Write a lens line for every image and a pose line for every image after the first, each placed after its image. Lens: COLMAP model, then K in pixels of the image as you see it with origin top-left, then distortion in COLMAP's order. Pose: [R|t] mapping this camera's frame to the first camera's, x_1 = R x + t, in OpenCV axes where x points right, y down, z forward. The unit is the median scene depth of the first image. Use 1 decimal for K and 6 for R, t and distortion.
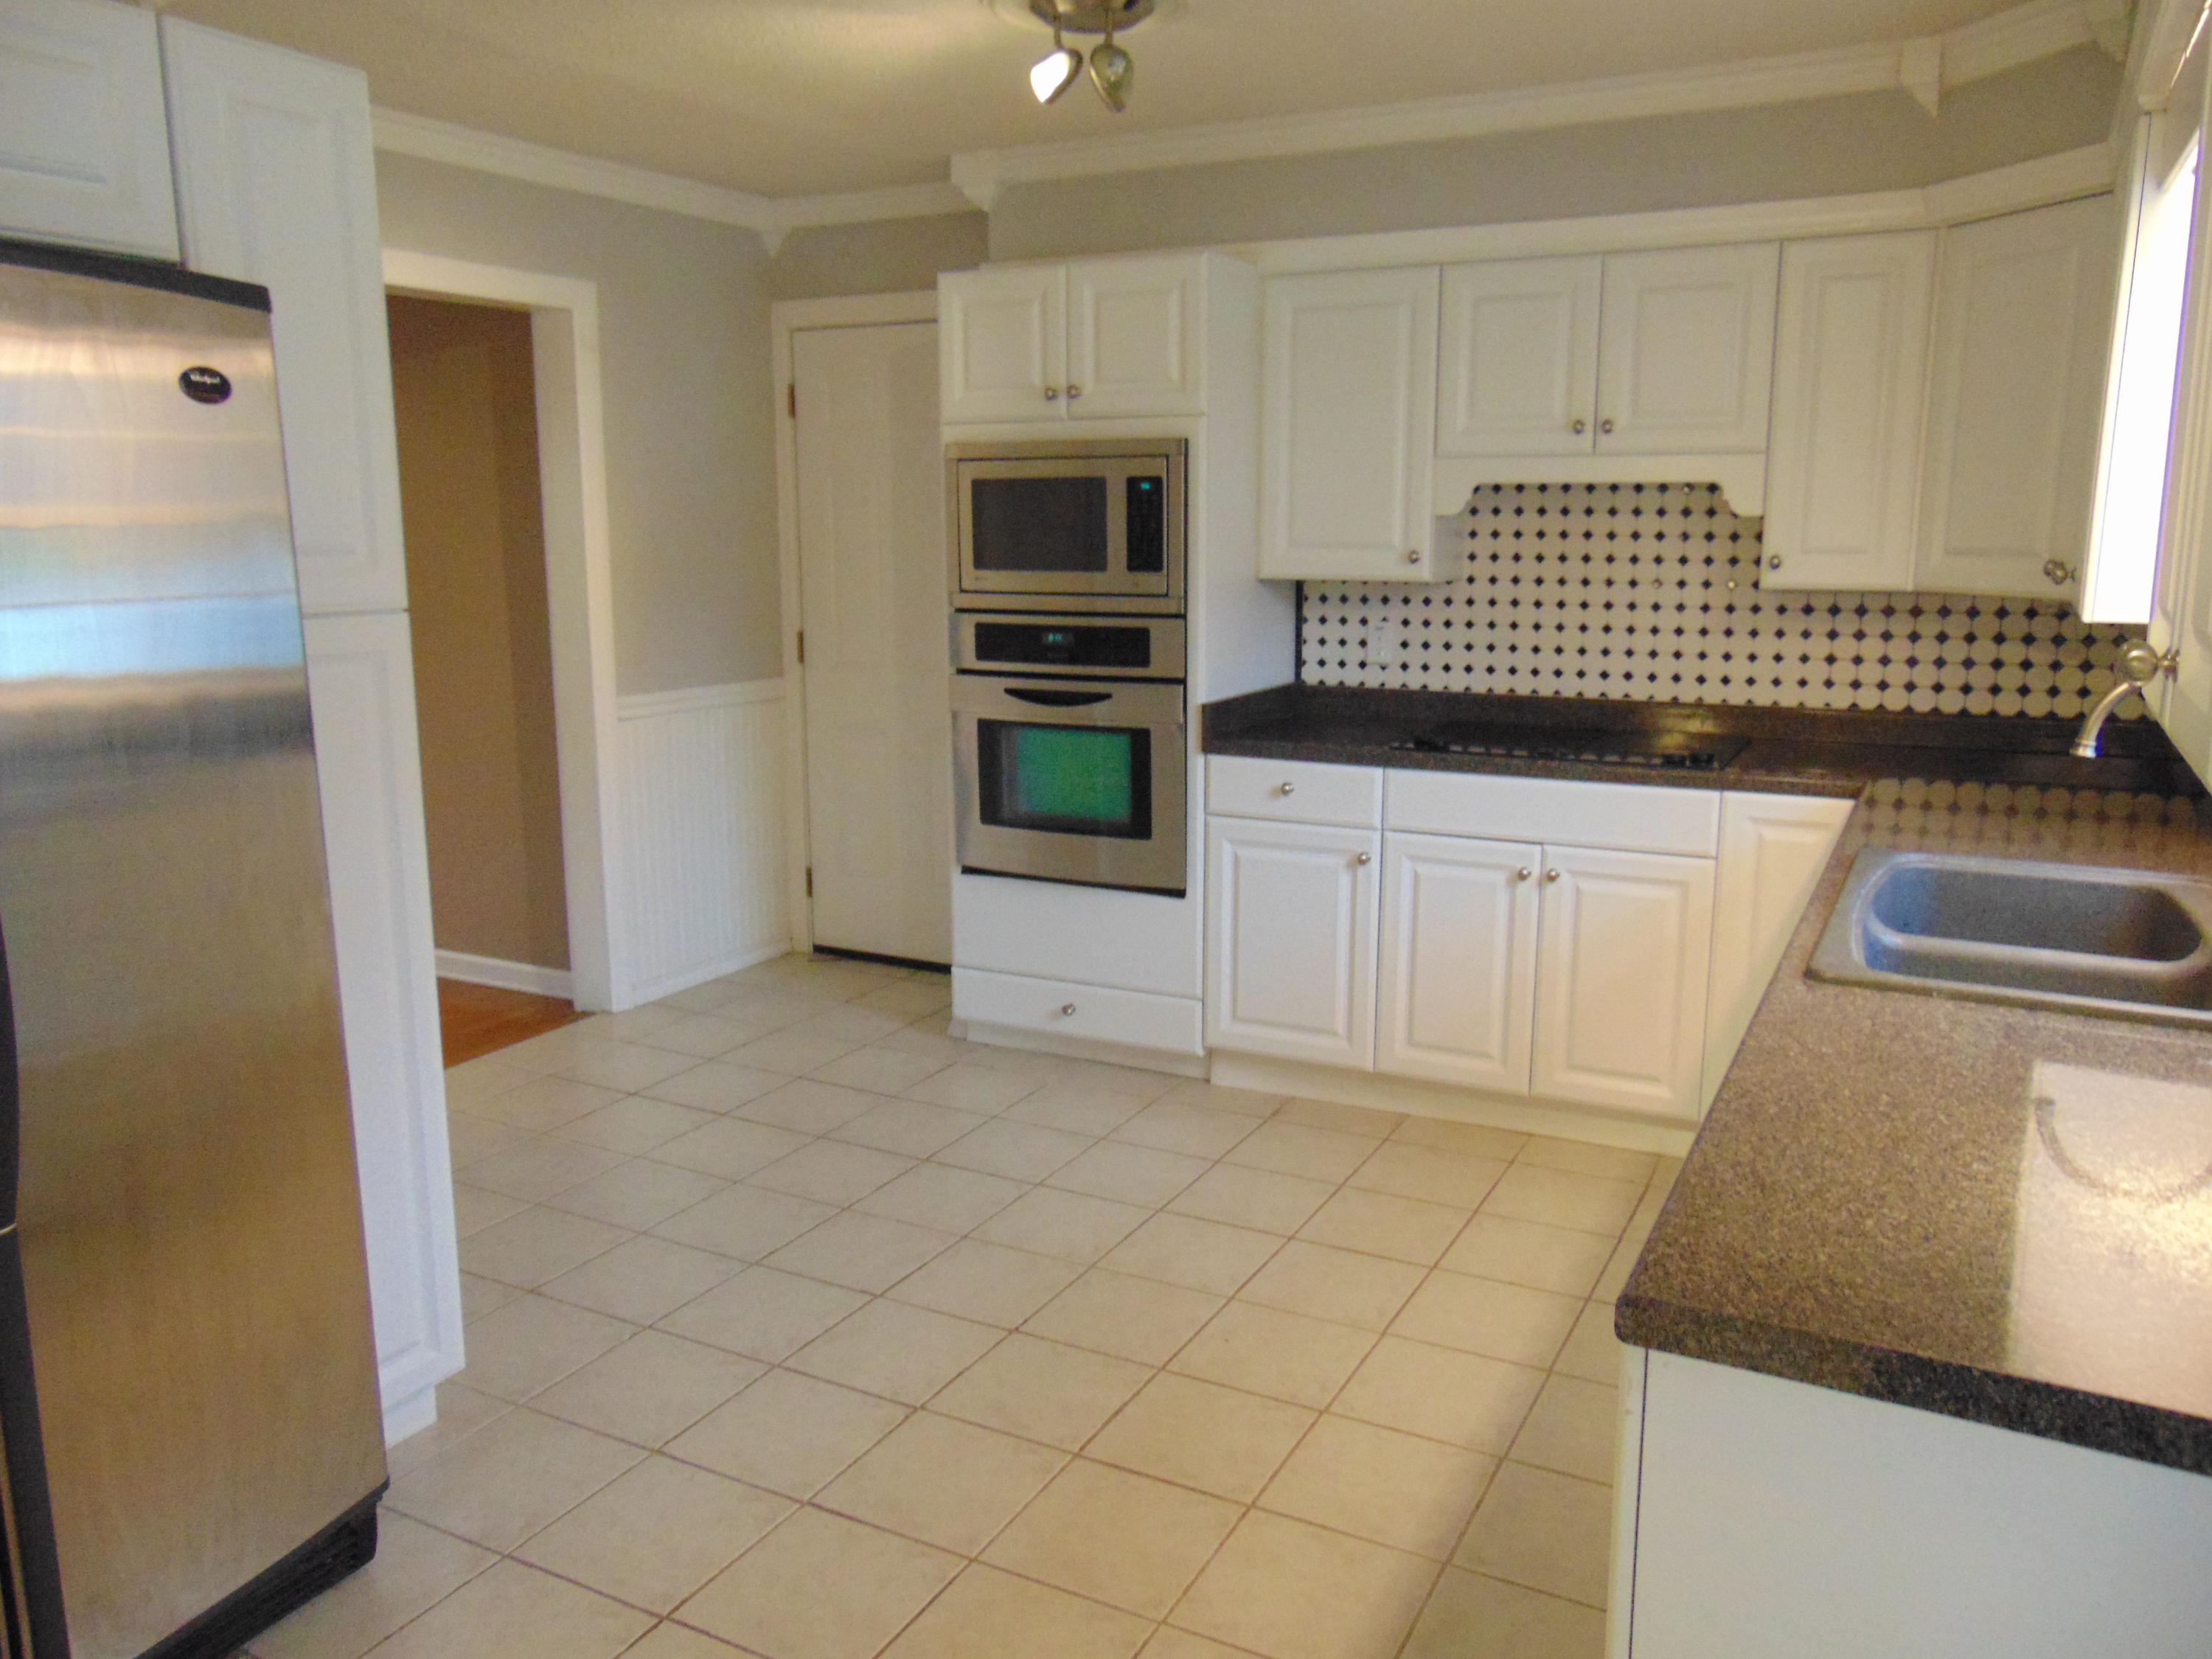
lens RADIAL K [[1656.2, 0, 1103.5], [0, 1656.2, 821.0], [0, 0, 1]] dist [-0.045873, 0.094002]
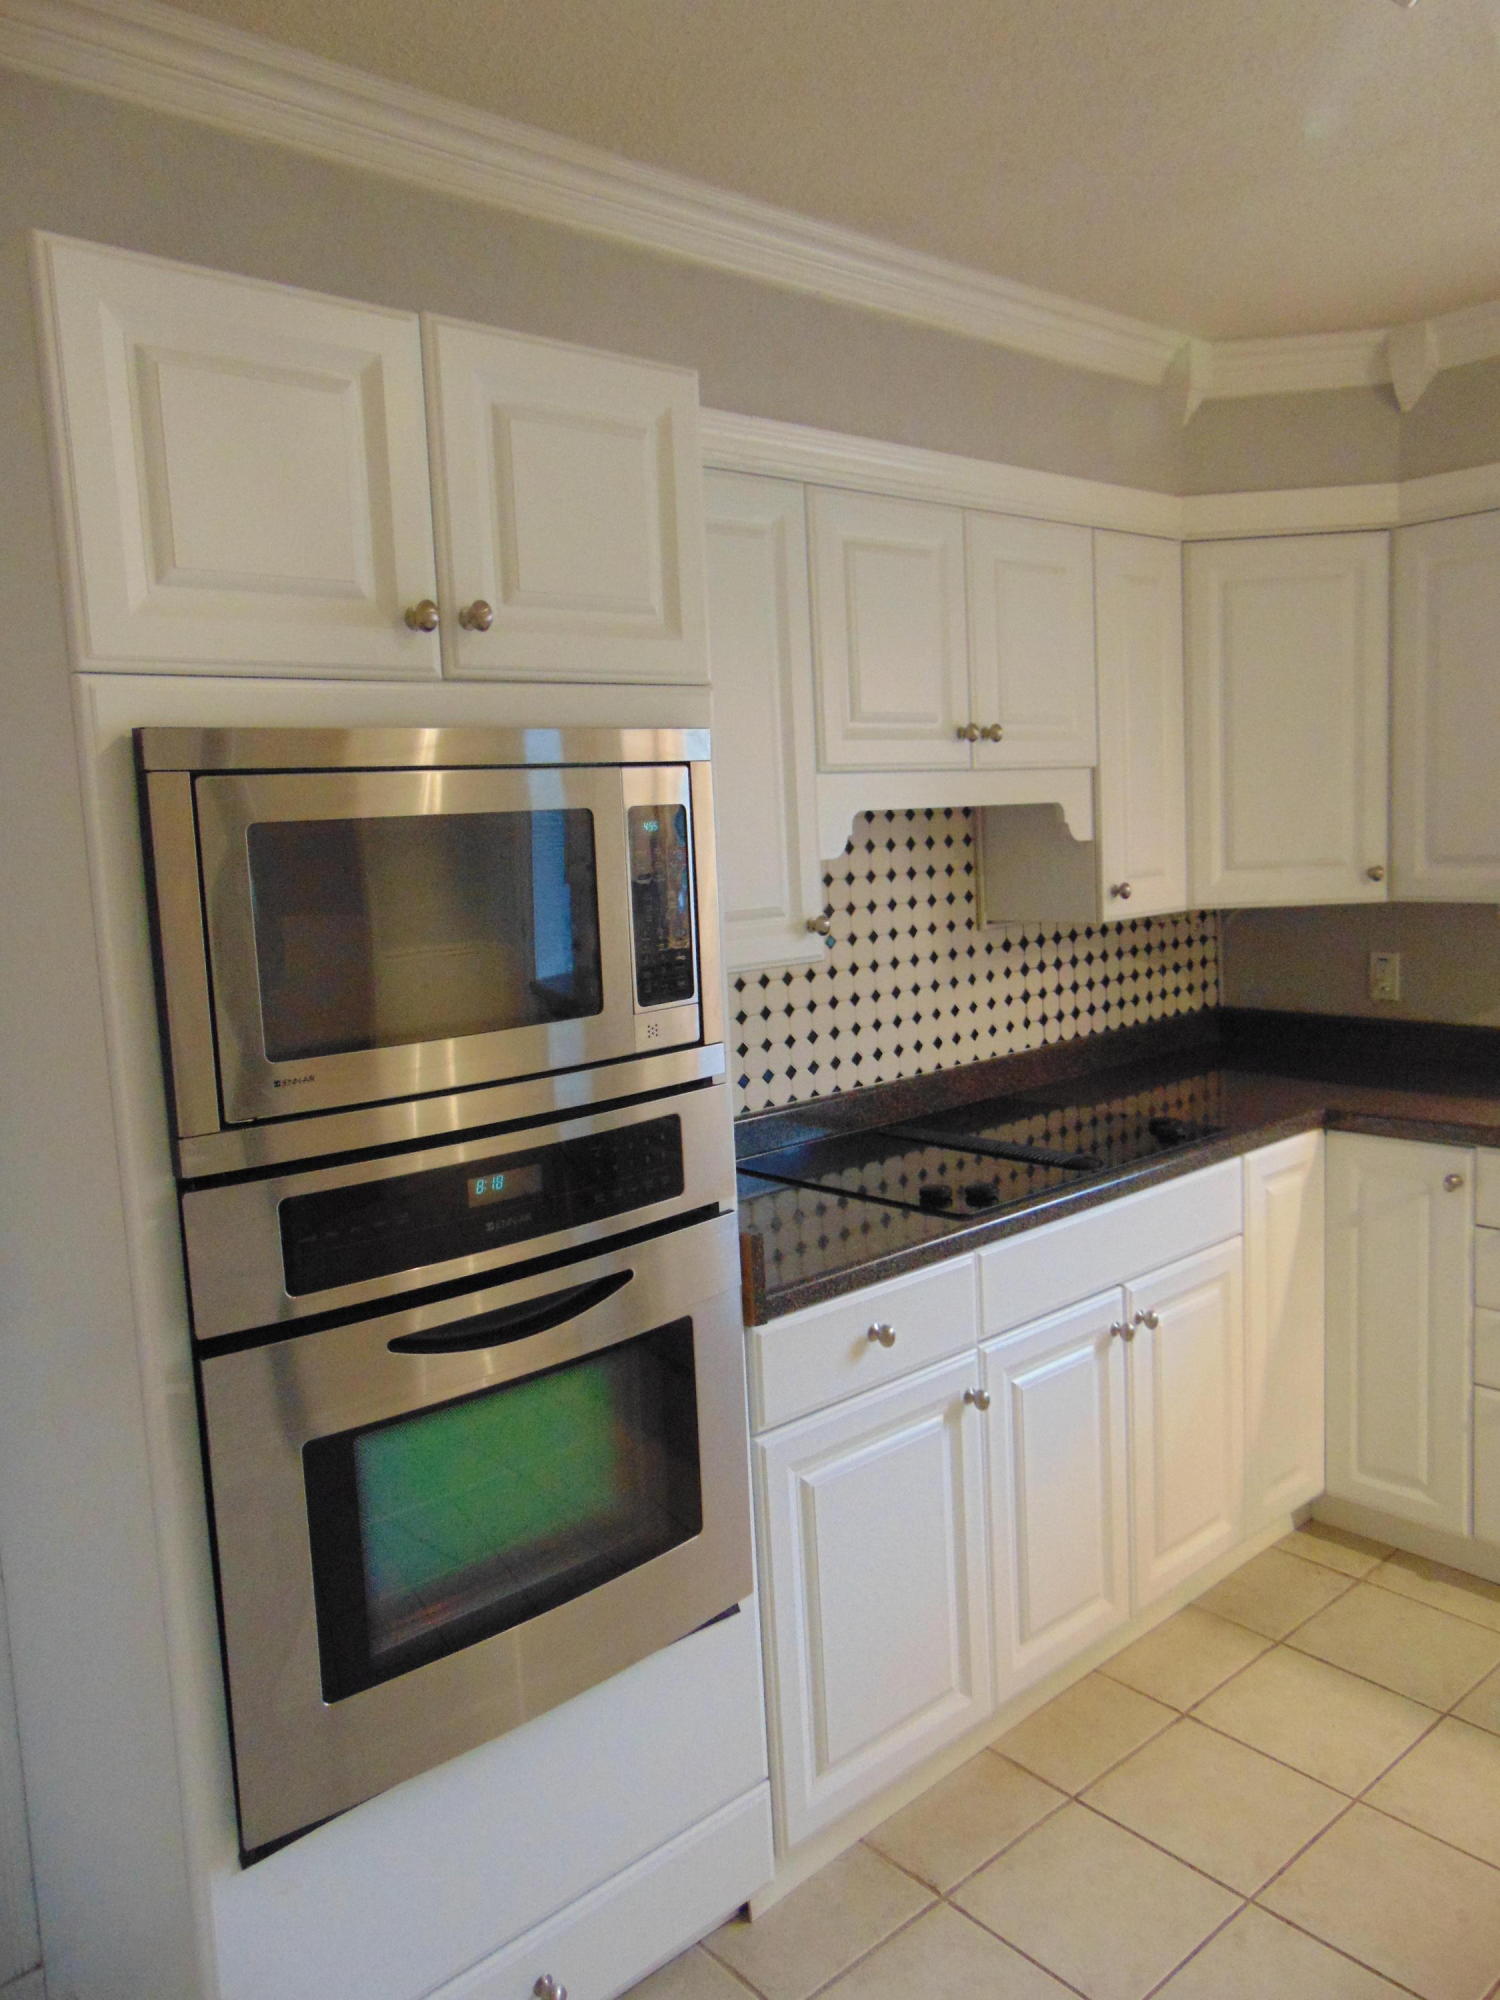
lens RADIAL K [[1497.5, 0, 769.5], [0, 1497.5, 1000.6], [0, 0, 1]] dist [-0.045873, 0.094002]
pose [[0.352244, -0.127554, 0.927175, -0.363668], [0.219660, 0.974264, 0.050581, -0.164396], [-0.909766, 0.185846, 0.371197, 0.800908]]
